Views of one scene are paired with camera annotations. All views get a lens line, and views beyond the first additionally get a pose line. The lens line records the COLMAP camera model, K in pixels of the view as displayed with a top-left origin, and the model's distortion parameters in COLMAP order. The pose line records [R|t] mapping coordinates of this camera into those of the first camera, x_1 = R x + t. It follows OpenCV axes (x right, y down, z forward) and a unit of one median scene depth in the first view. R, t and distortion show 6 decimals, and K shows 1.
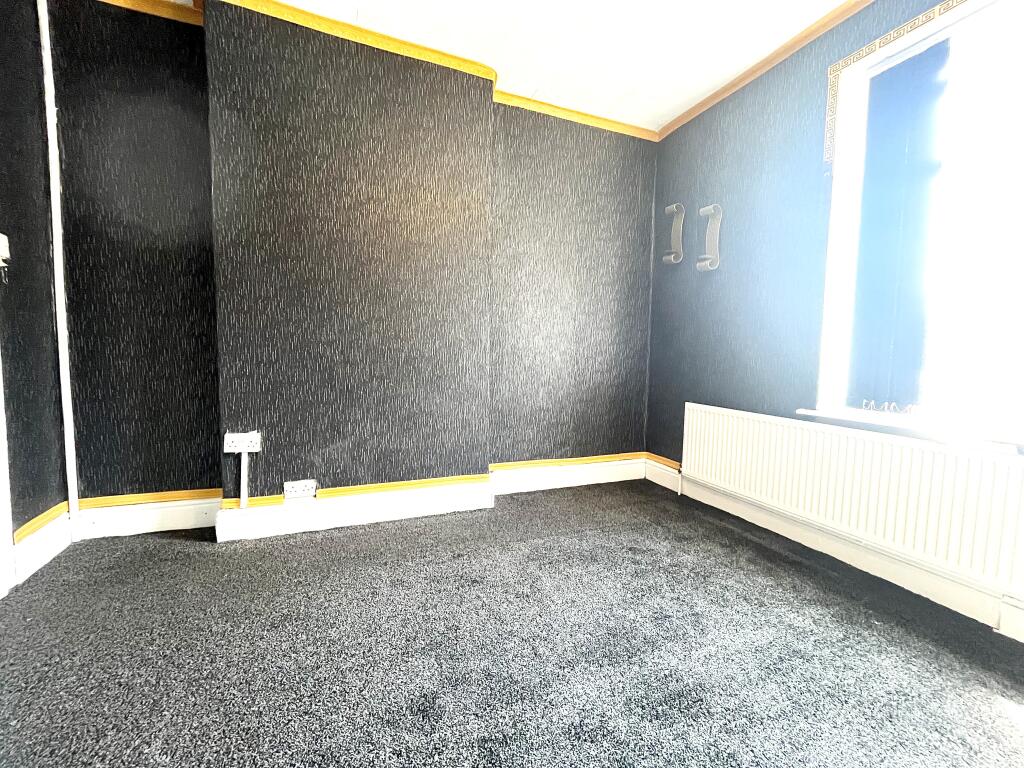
lens RADIAL K [[411.7, 0, 513.5], [0, 411.7, 382.9], [0, 0, 1]] dist [-0.002688, 0.000434]
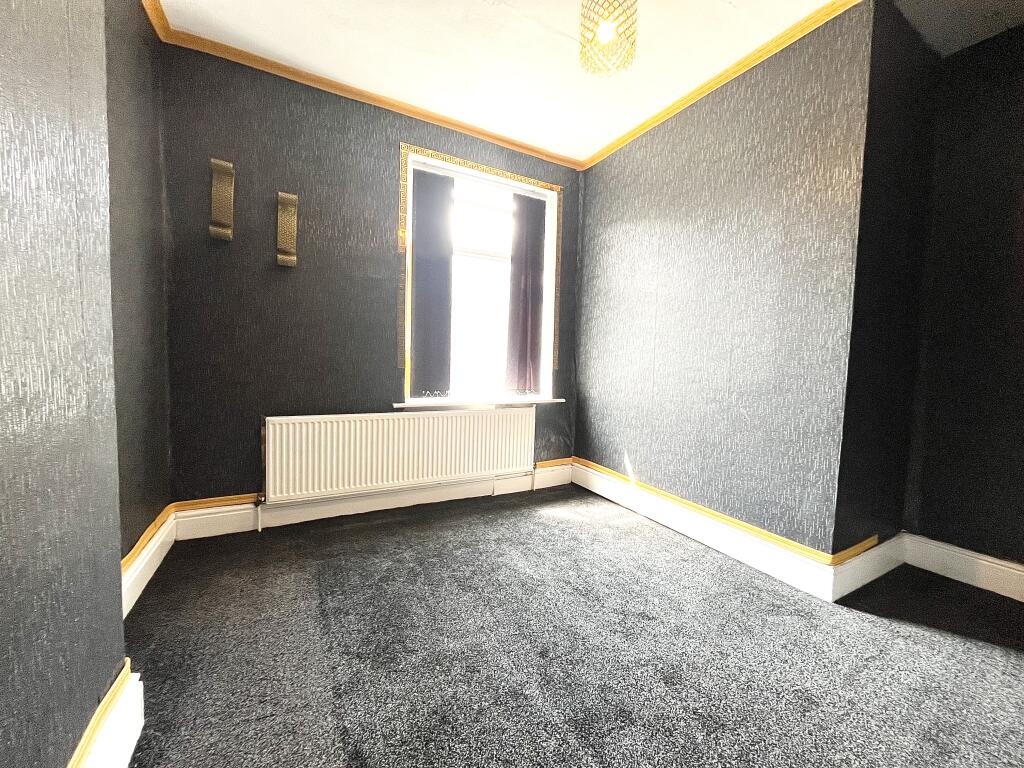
lens RADIAL K [[411.7, 0, 516.9], [0, 411.7, 380.8], [0, 0, 1]] dist [-0.002688, 0.000434]
pose [[-0.108601, -0.075478, 0.991216, -0.530889], [0.048034, 0.995550, 0.081070, -0.081718], [-0.992924, 0.056416, -0.104492, 0.673958]]
